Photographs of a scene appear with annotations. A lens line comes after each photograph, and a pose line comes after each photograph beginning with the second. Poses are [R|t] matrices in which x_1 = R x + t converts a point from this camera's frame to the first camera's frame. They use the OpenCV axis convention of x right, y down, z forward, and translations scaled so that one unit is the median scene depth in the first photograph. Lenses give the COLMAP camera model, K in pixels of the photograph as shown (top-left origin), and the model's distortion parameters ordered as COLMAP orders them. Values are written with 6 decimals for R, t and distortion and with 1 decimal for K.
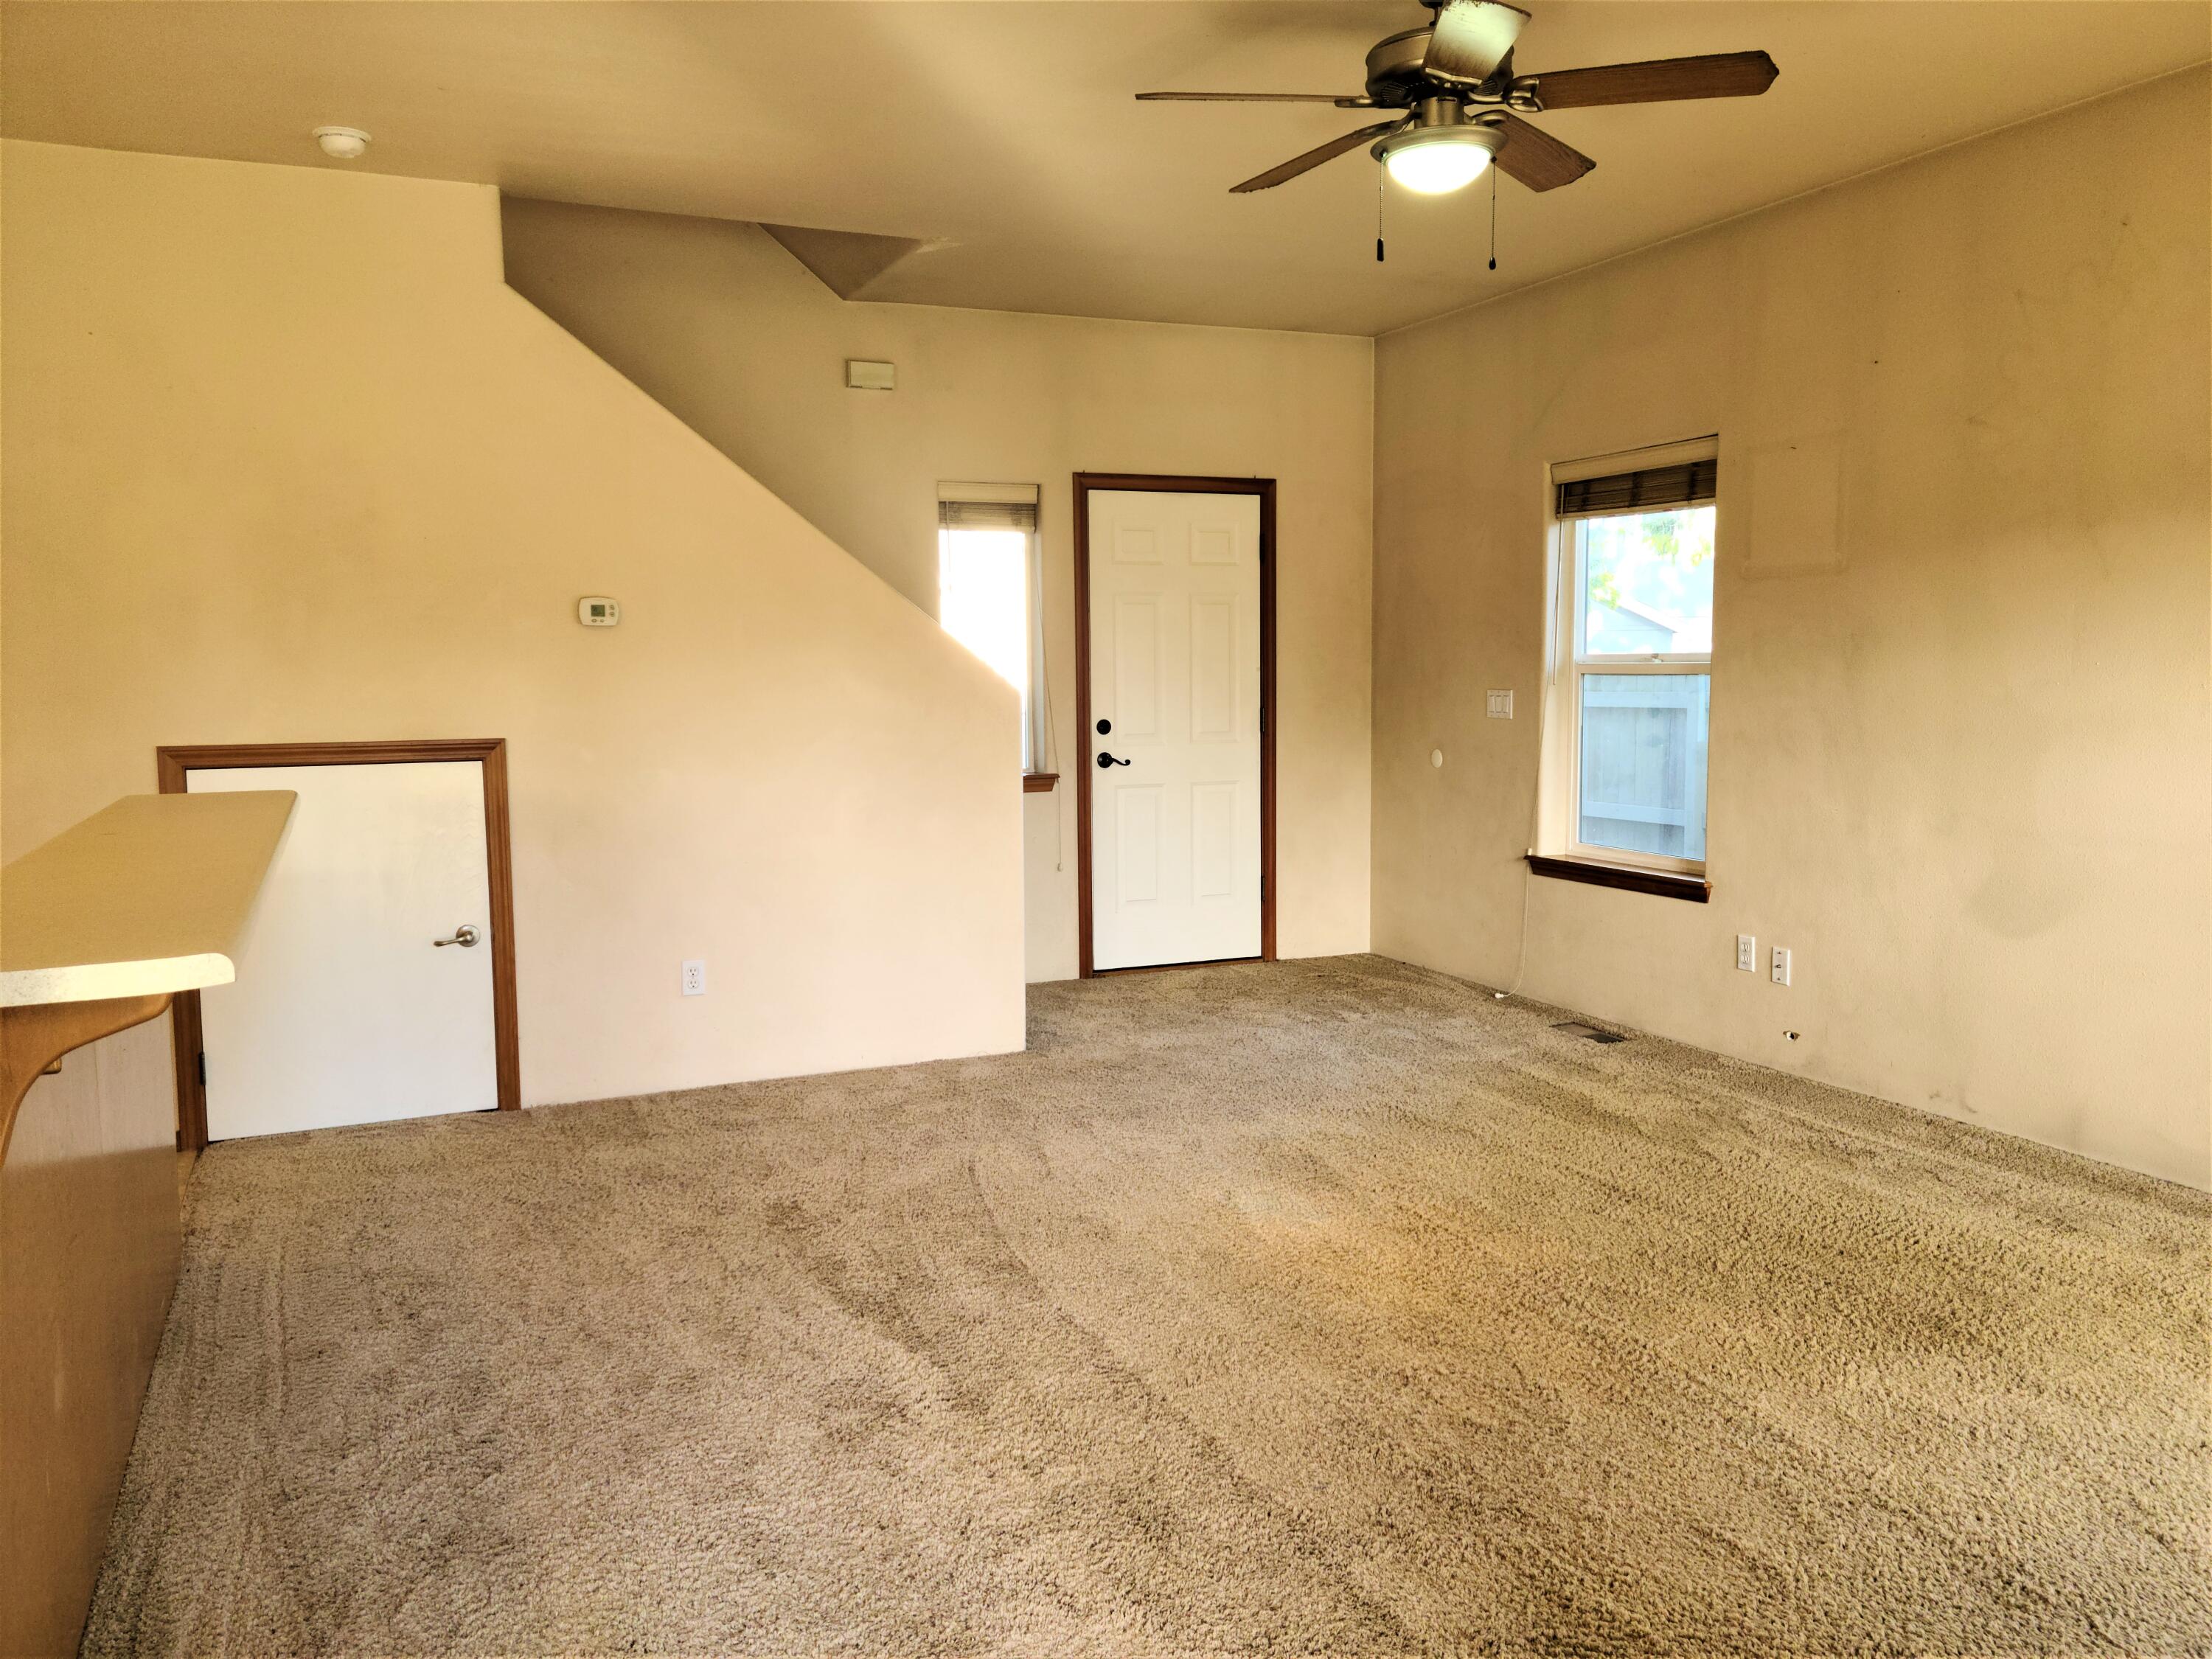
lens RADIAL K [[1750.5, 0, 1122.9], [0, 1750.5, 823.3], [0, 0, 1]] dist [0.074958, -0.005551]
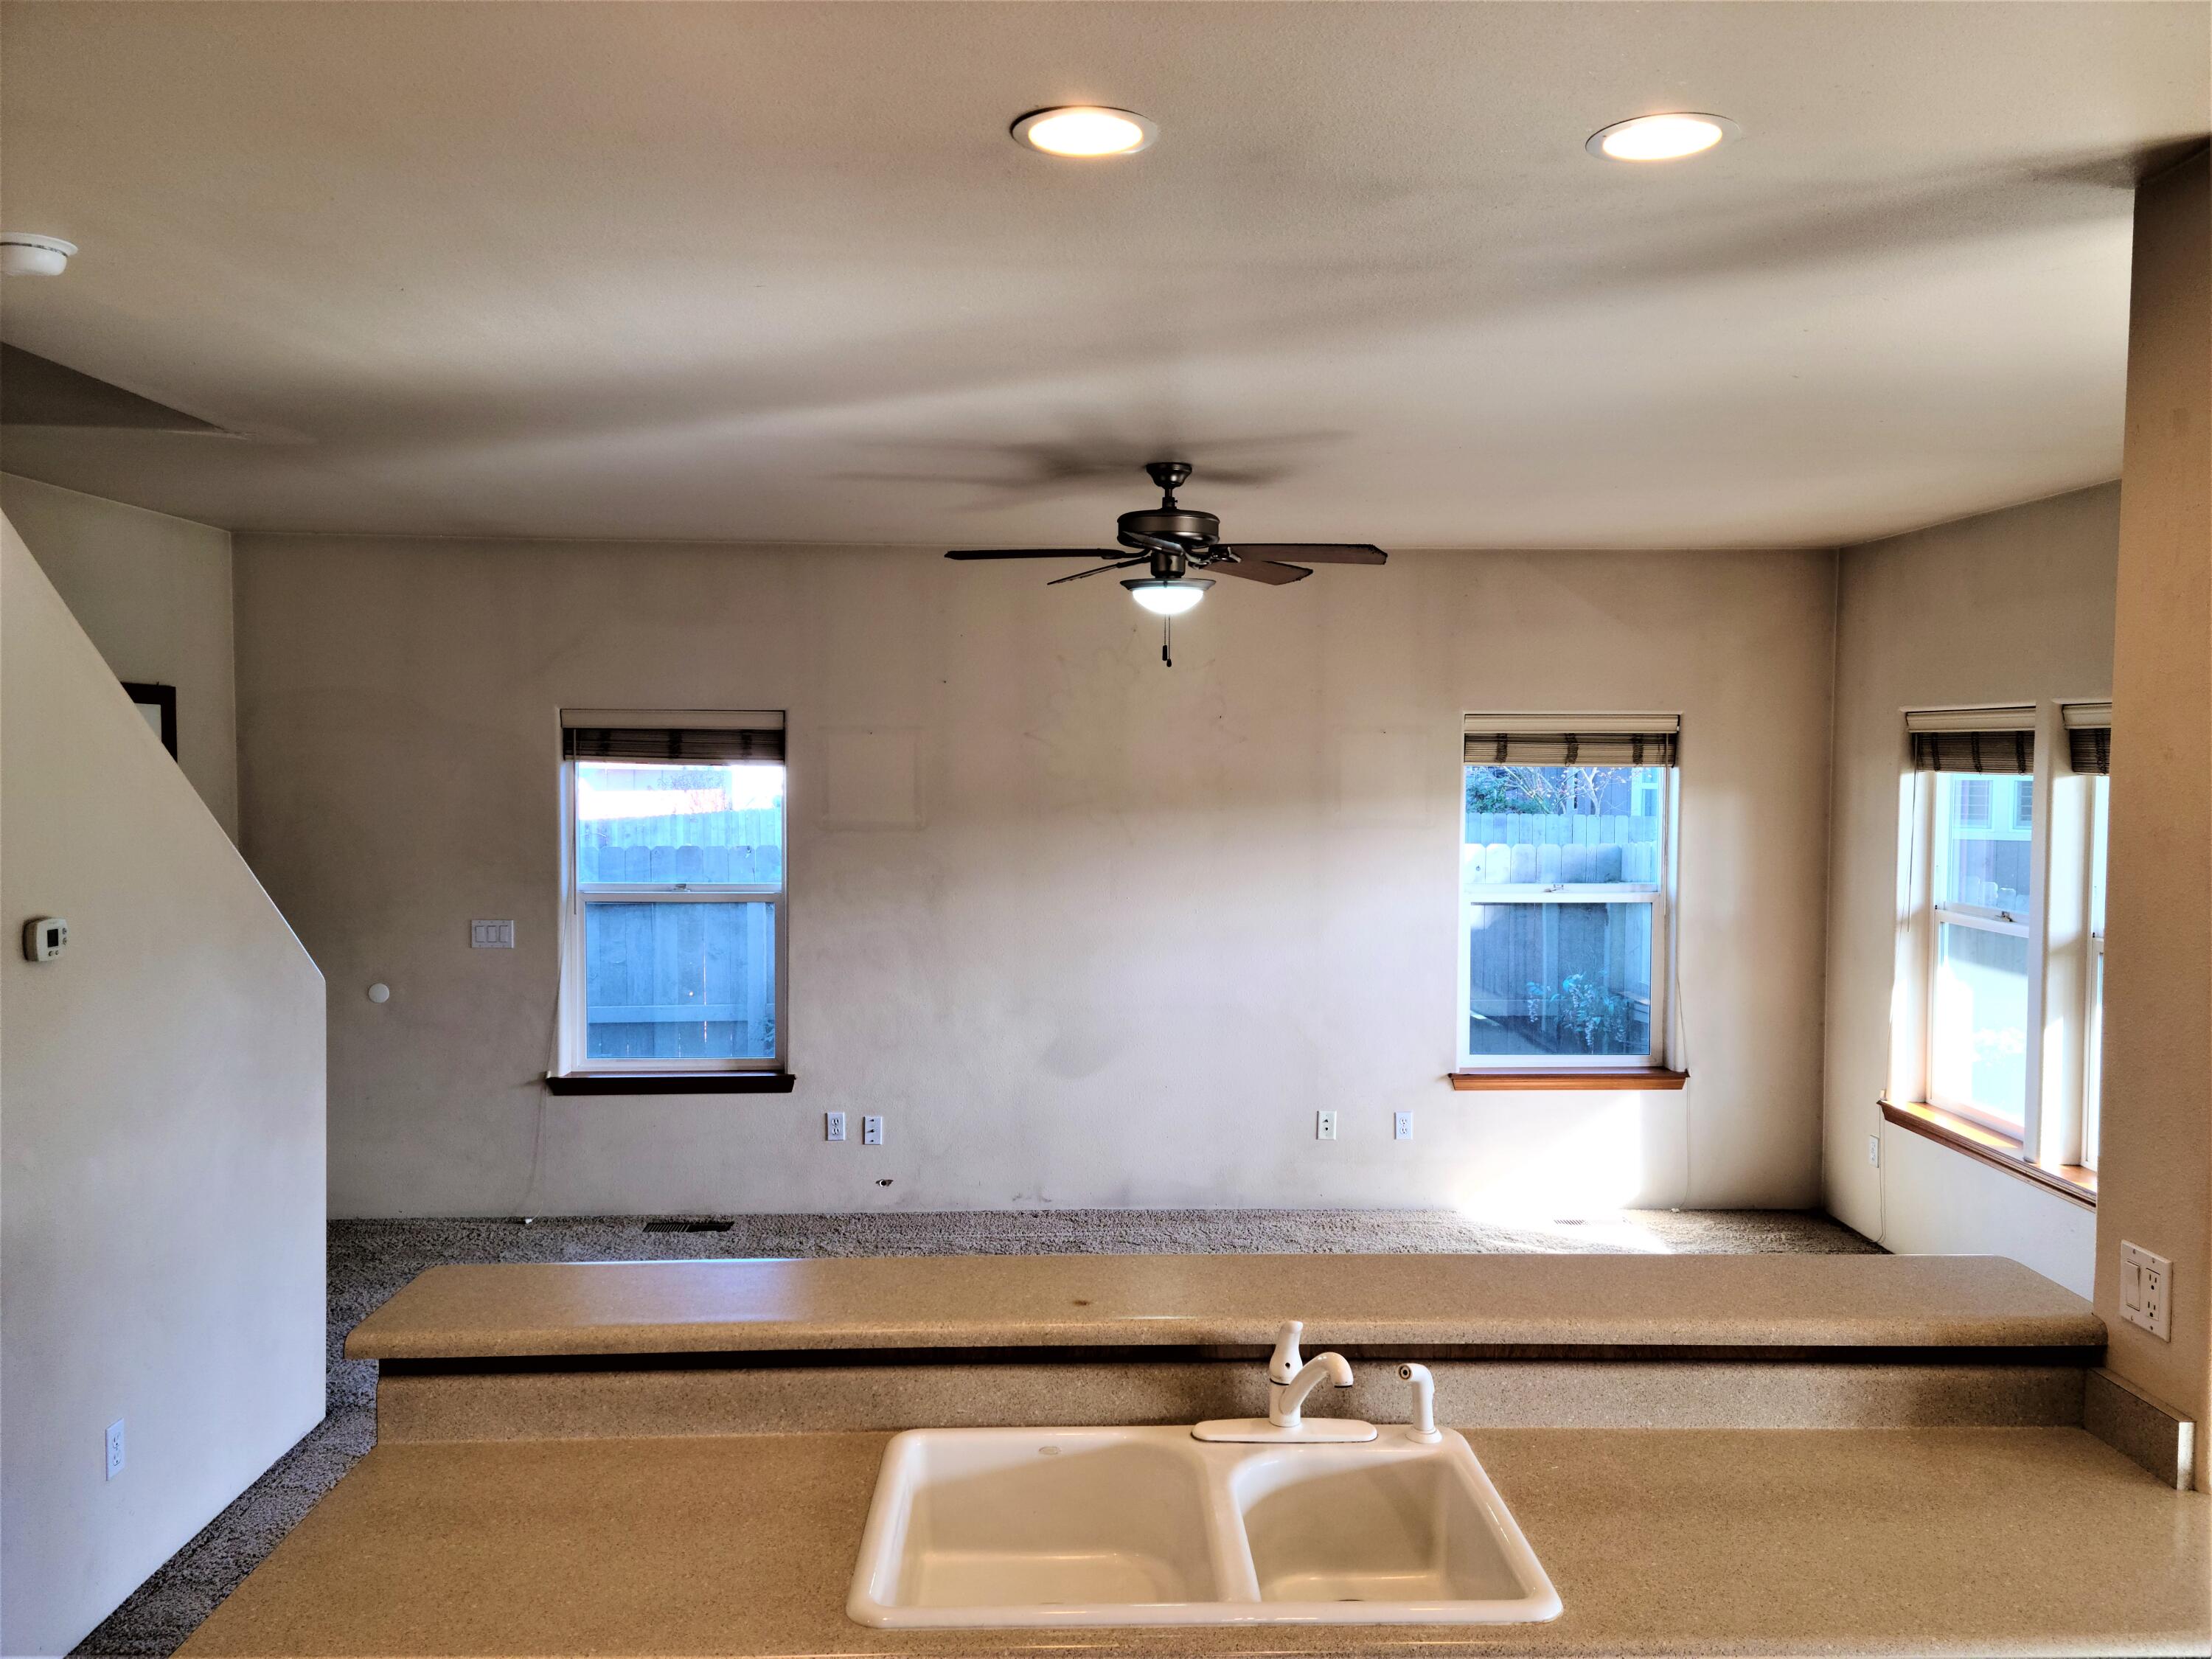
lens RADIAL K [[1750.5, 0, 1122.9], [0, 1750.5, 823.3], [0, 0, 1]] dist [0.074958, -0.005551]
pose [[0.359486, -0.025780, 0.932794, -0.739737], [0.076395, 0.997076, -0.001885, -0.123978], [-0.930018, 0.071938, 0.360404, 0.353393]]
